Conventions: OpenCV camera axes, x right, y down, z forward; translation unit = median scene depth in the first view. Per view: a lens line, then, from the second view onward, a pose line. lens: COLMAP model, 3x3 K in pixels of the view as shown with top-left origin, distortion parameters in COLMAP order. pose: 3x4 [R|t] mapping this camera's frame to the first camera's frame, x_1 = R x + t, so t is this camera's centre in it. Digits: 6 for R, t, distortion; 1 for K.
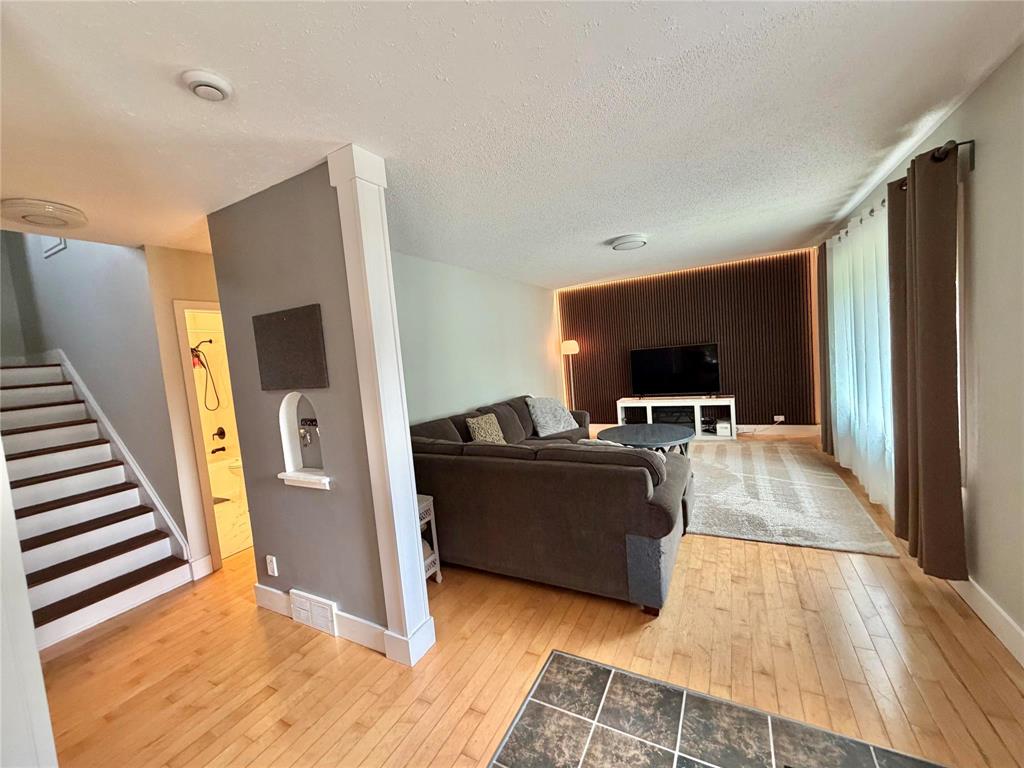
lens RADIAL K [[407.9, 0, 507.9], [0, 407.9, 388.1], [0, 0, 1]] dist [0.001306, -0.000089]
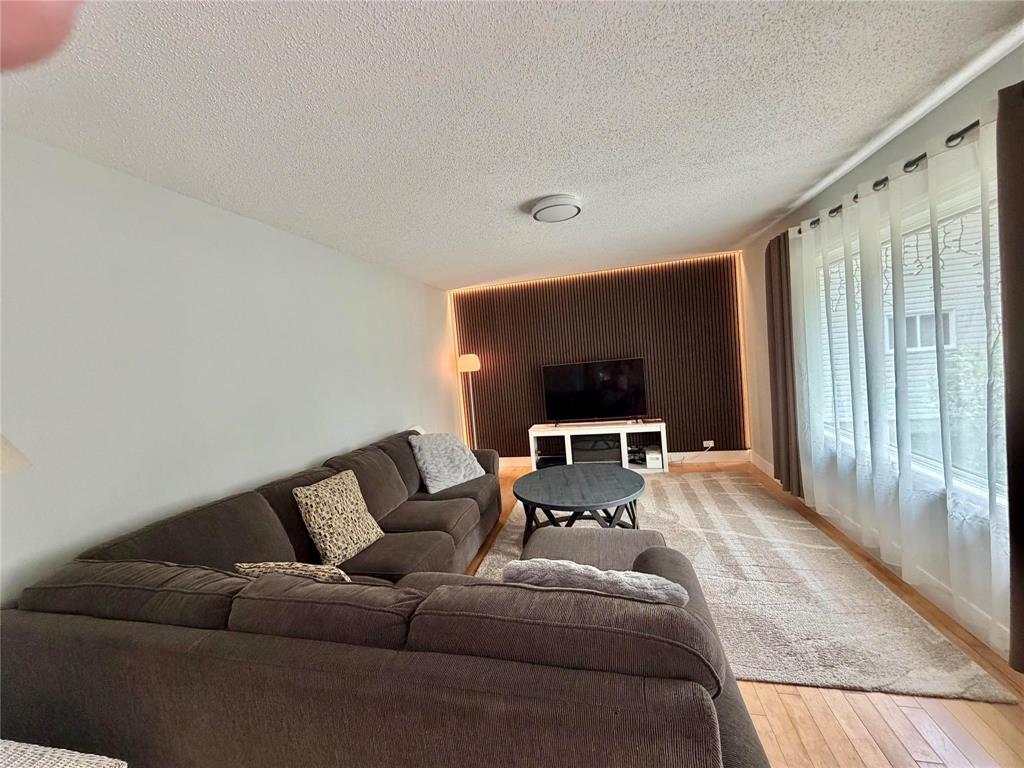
lens RADIAL K [[407.9, 0, 513.8], [0, 407.9, 387.1], [0, 0, 1]] dist [0.001306, -0.000089]
pose [[0.964407, -0.016536, 0.263907, 0.034827], [0.027280, 0.998939, -0.037099, -0.028644], [-0.263013, 0.042978, 0.963835, 0.285219]]
